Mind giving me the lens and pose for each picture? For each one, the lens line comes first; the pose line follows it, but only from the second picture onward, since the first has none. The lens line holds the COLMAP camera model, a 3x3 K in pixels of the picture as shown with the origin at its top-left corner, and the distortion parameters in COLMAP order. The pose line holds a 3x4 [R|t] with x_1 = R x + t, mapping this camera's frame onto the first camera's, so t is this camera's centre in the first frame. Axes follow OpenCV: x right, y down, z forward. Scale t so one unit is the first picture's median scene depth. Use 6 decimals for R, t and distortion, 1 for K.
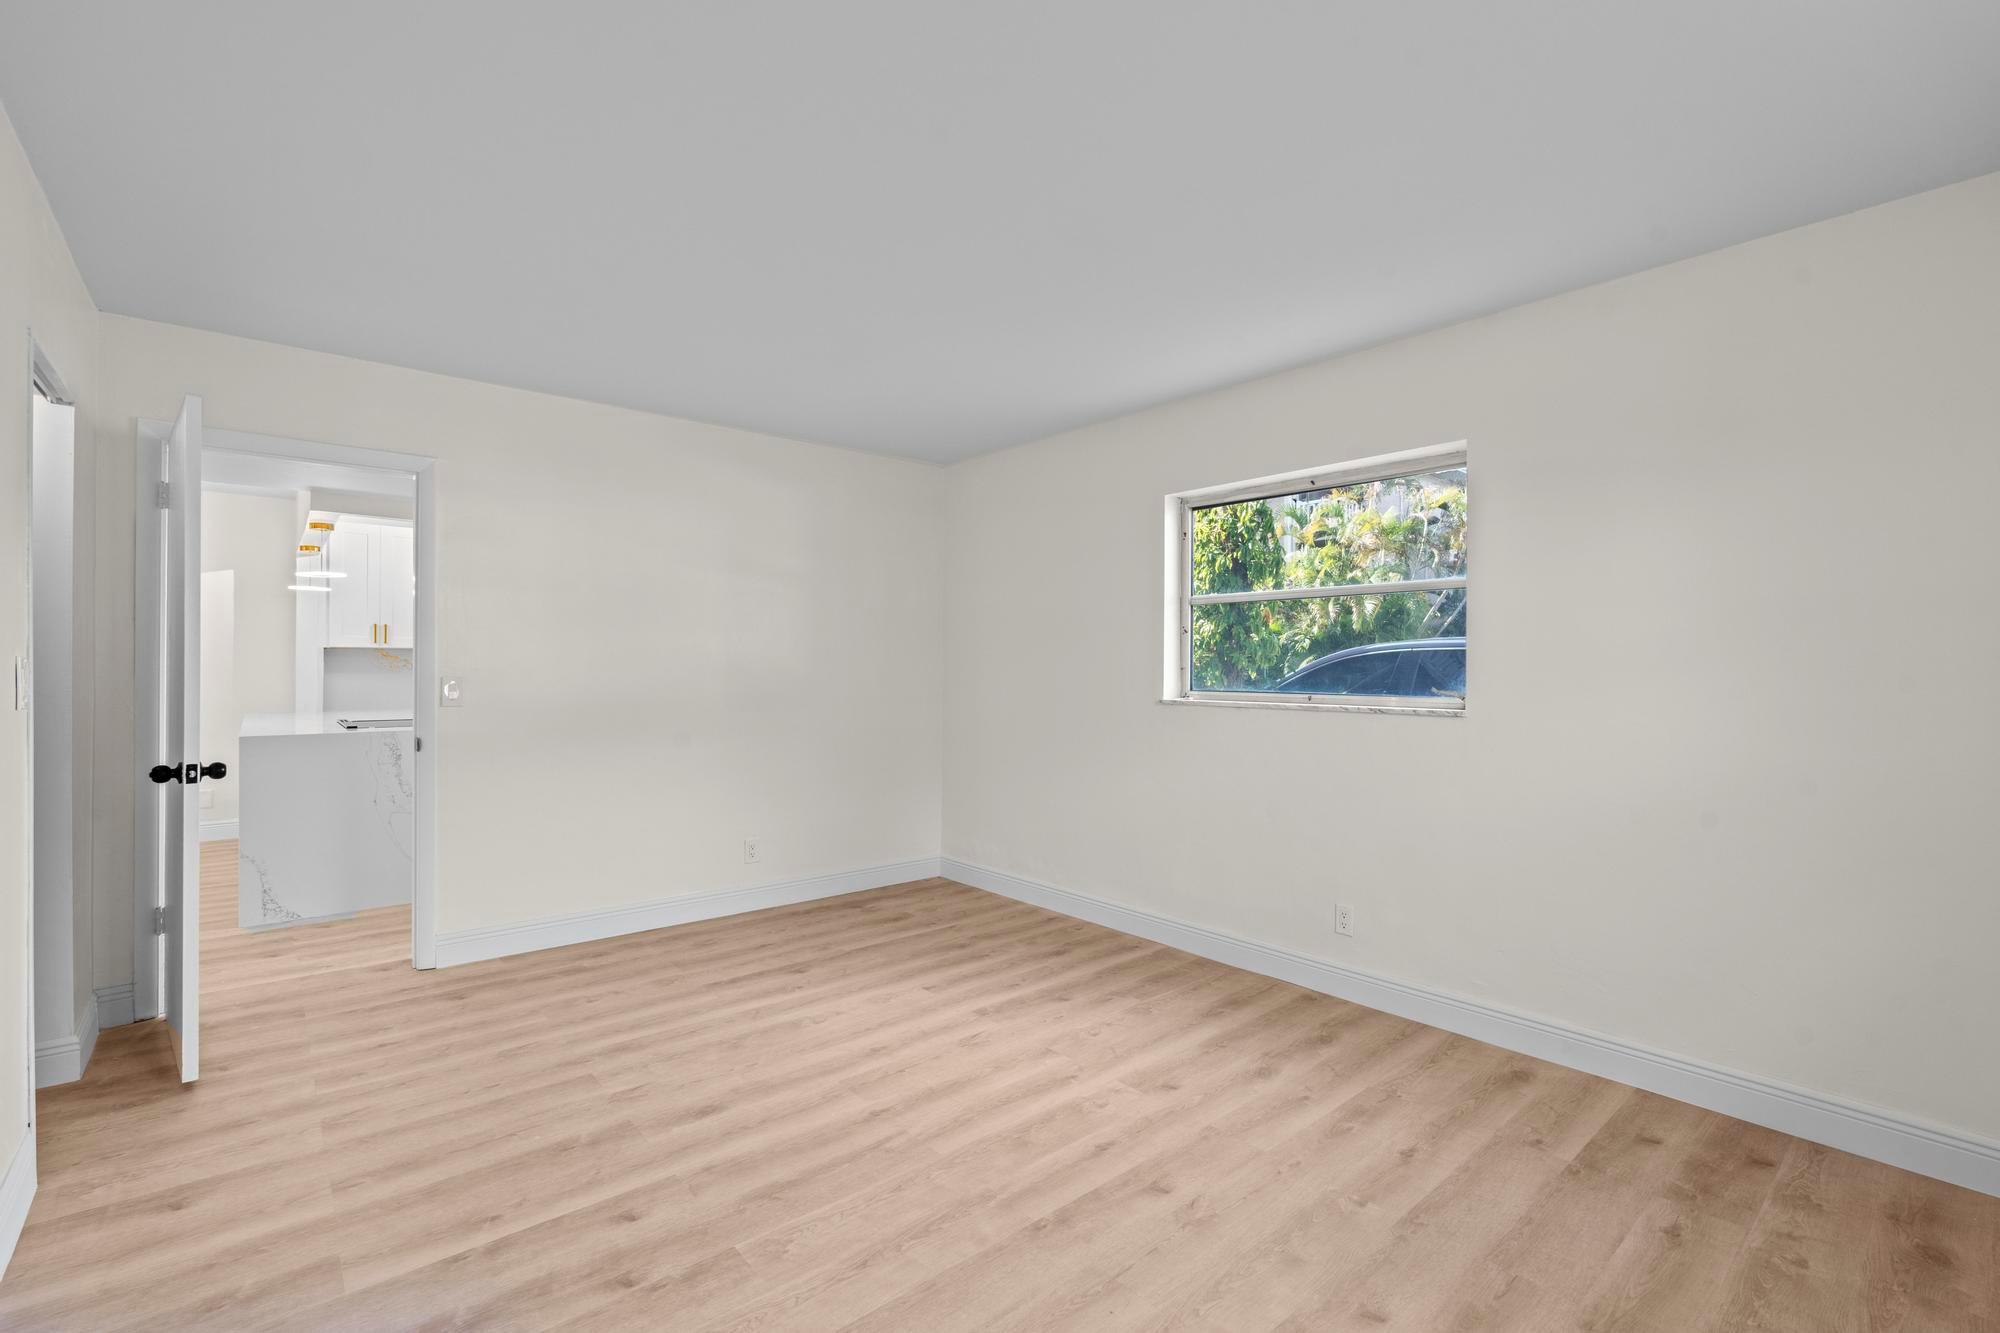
lens RADIAL K [[875.7, 0, 982.2], [0, 875.7, 668.3], [0, 0, 1]] dist [-0.004423, 0.000524]
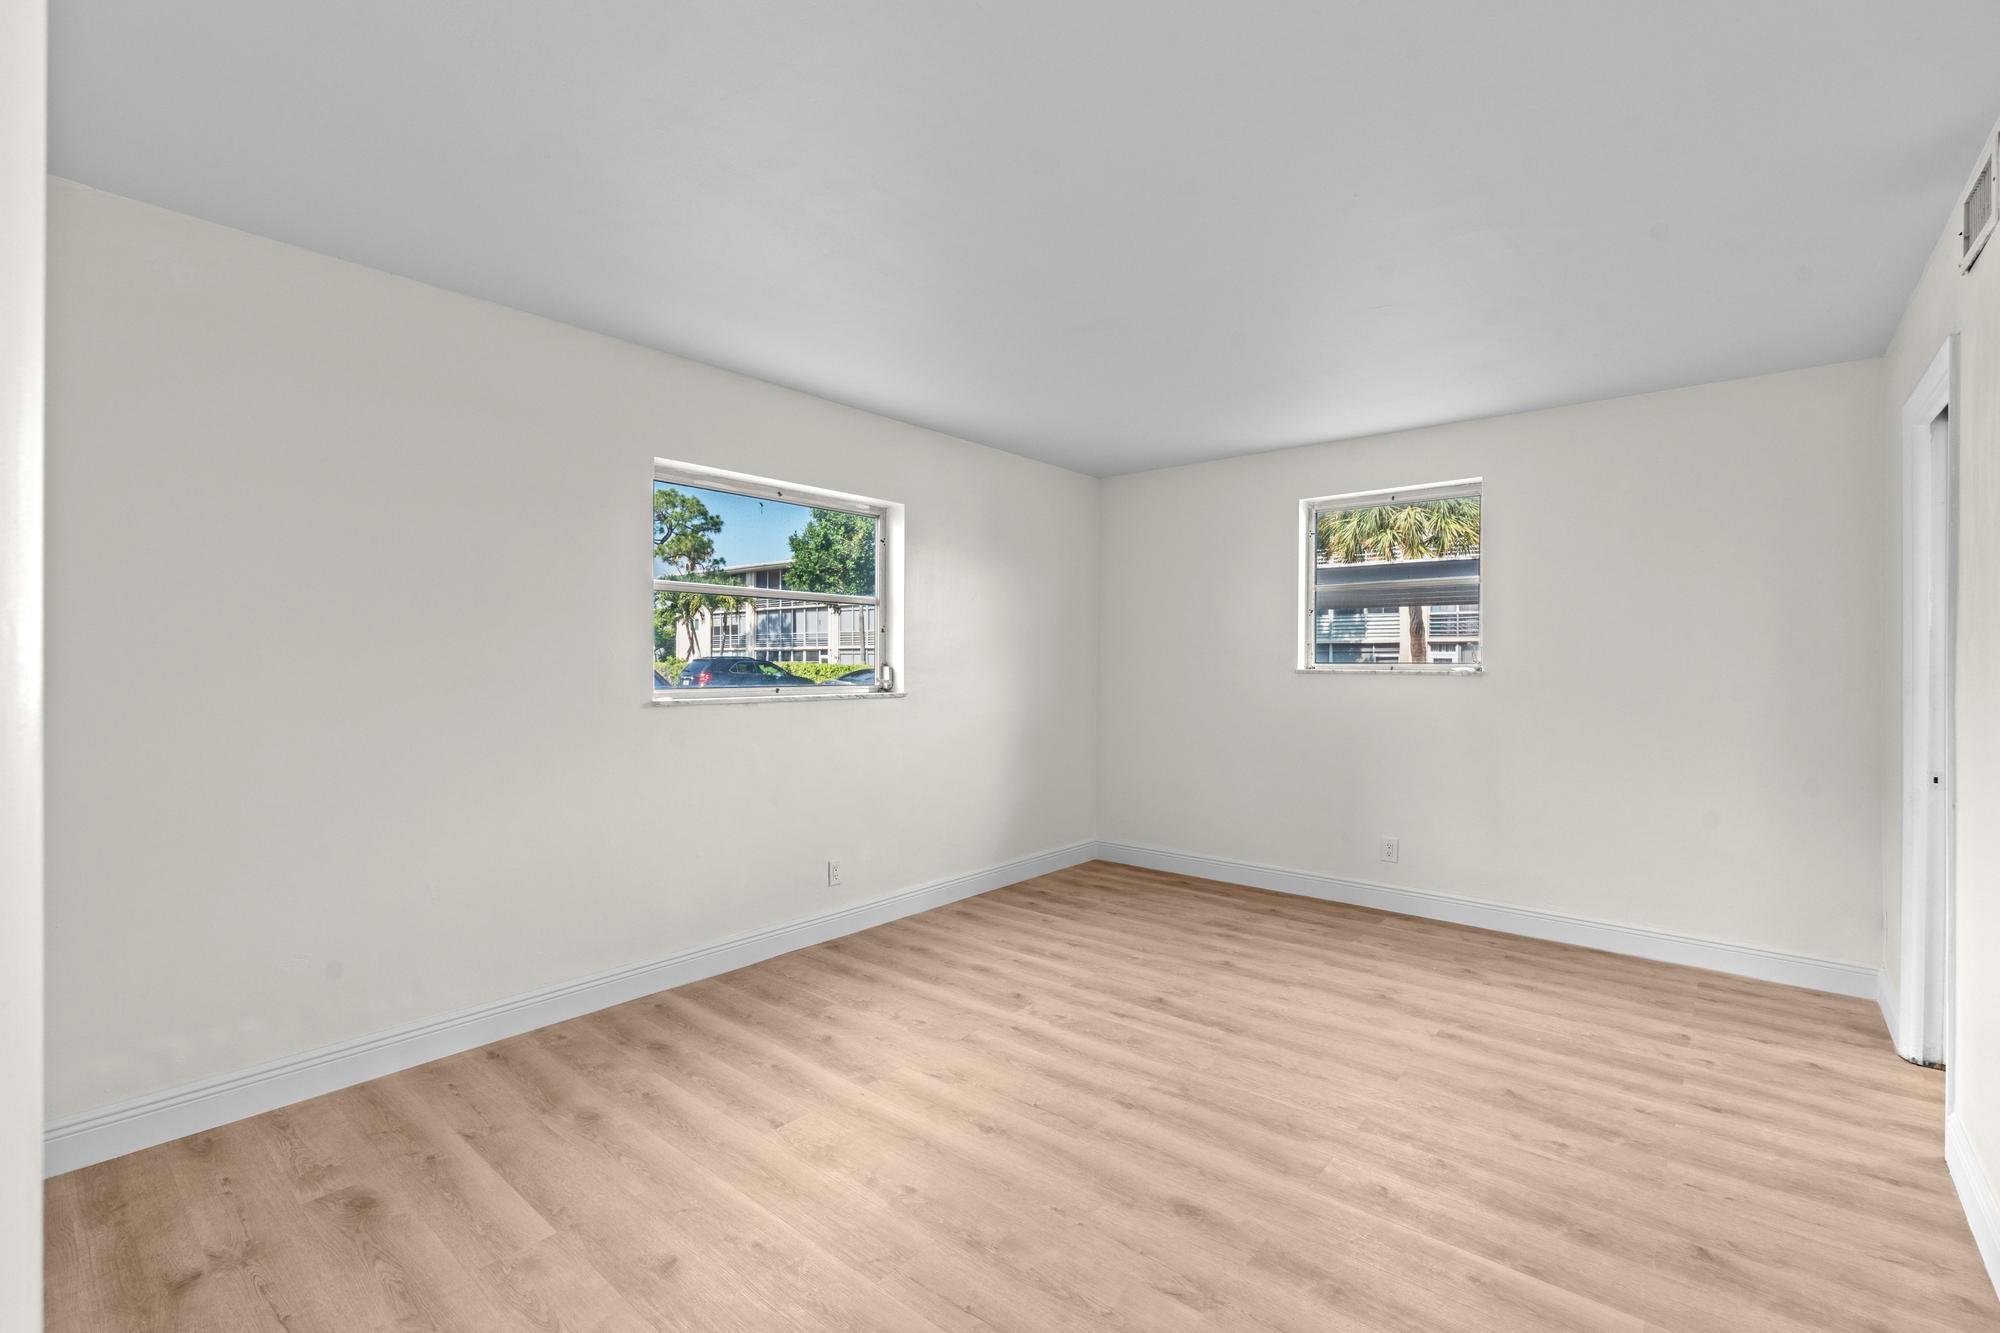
lens RADIAL K [[875.7, 0, 1014.2], [0, 875.7, 666.1], [0, 0, 1]] dist [-0.004423, 0.000524]
pose [[-0.184724, -0.008500, 0.982754, -0.847301], [-0.003767, 0.999961, 0.007941, -0.006754], [-0.982783, -0.002235, -0.184749, 1.024695]]
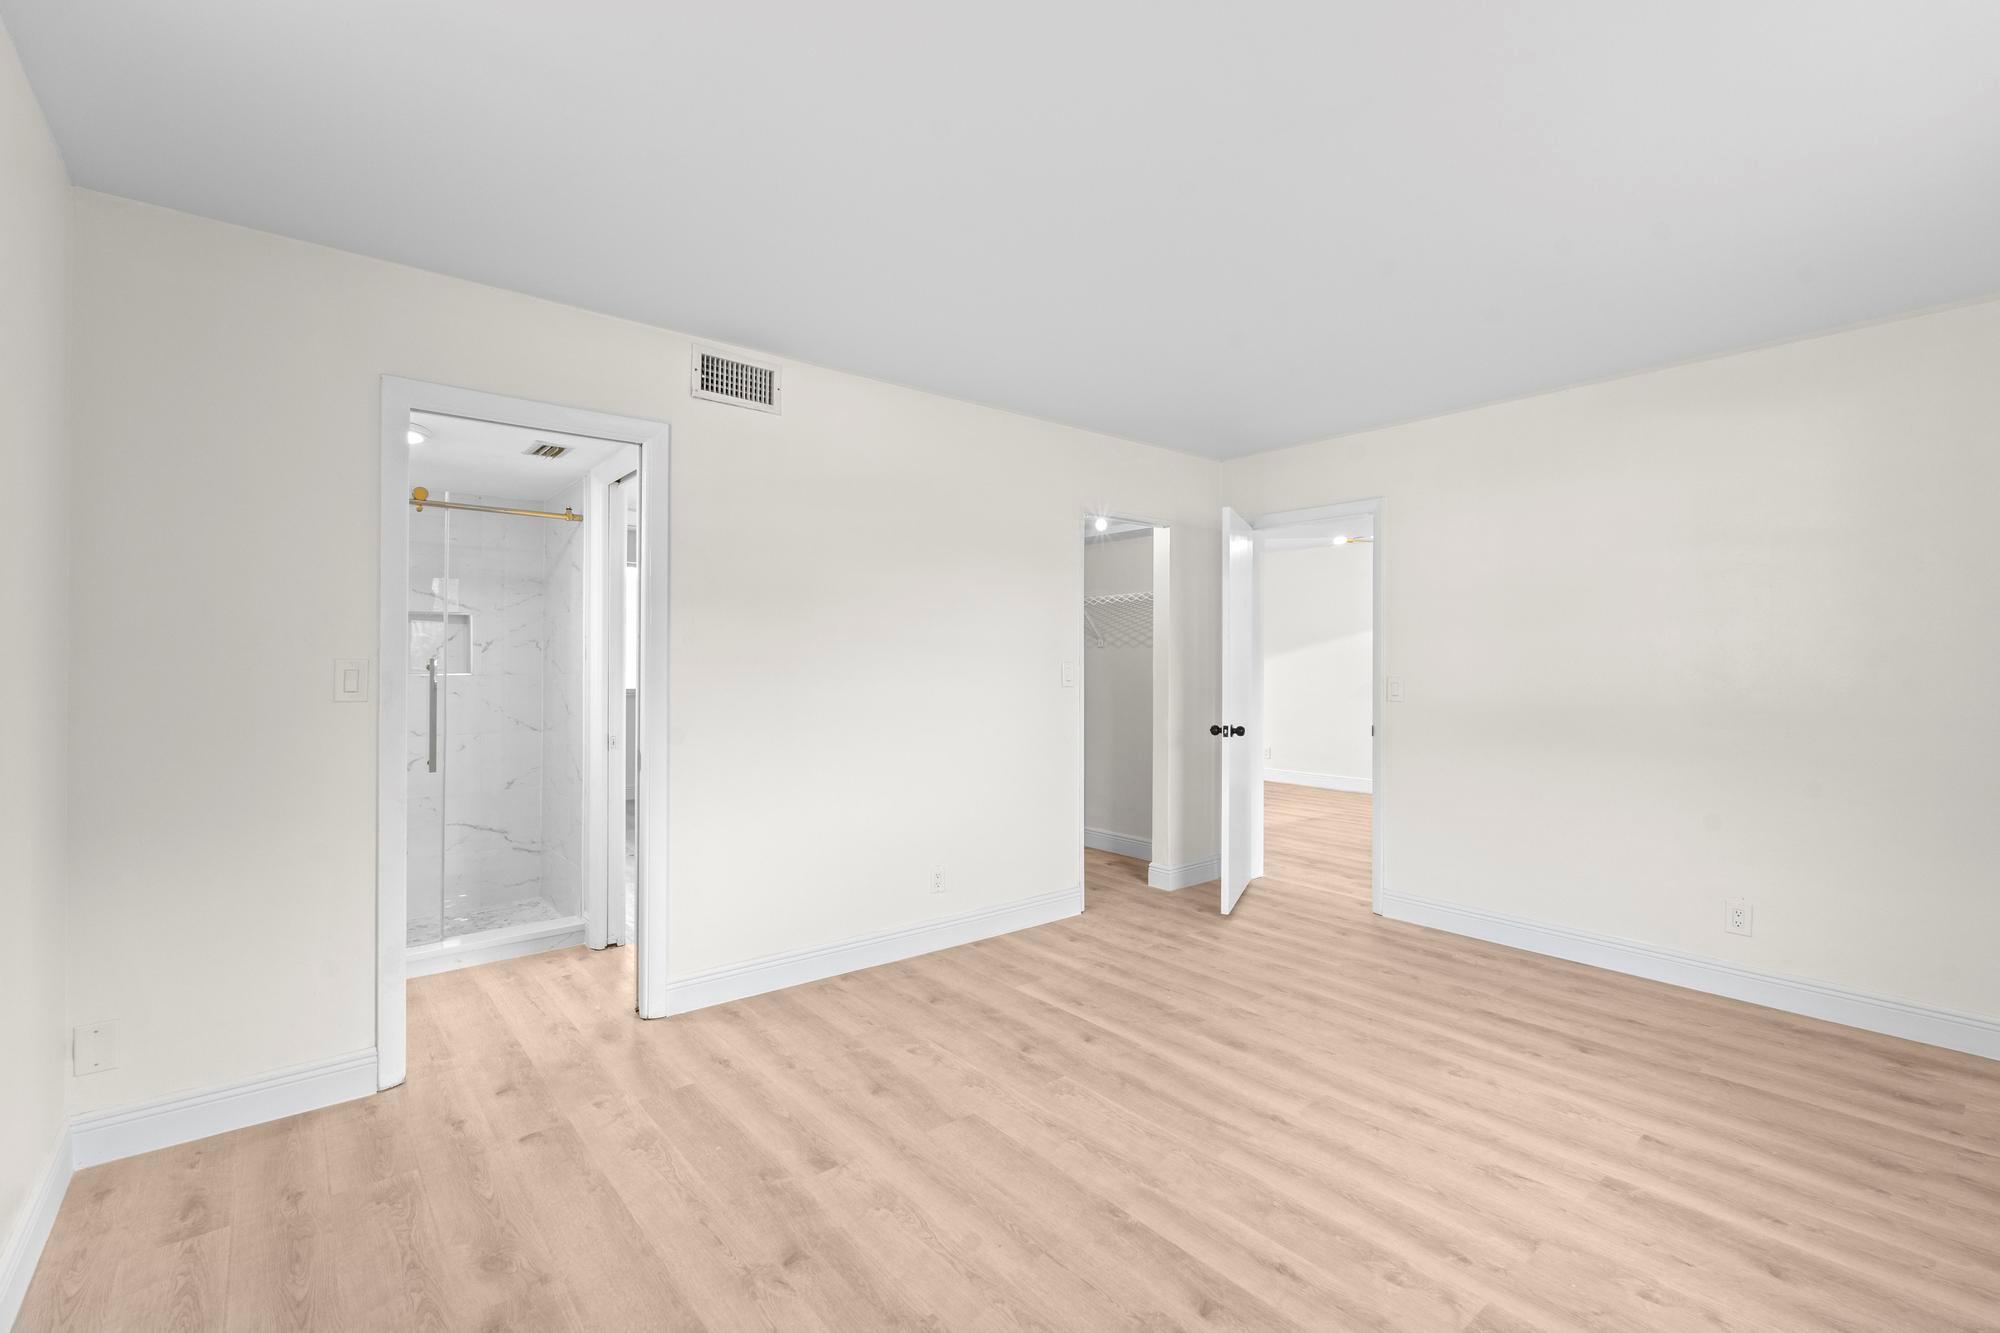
lens RADIAL K [[875.7, 0, 998.8], [0, 875.7, 659.1], [0, 0, 1]] dist [-0.004423, 0.000524]
pose [[-0.005552, -0.007101, -0.999959, 0.678570], [-0.006084, 0.999957, -0.007068, -0.001654], [0.999966, 0.006044, -0.005595, 0.535208]]
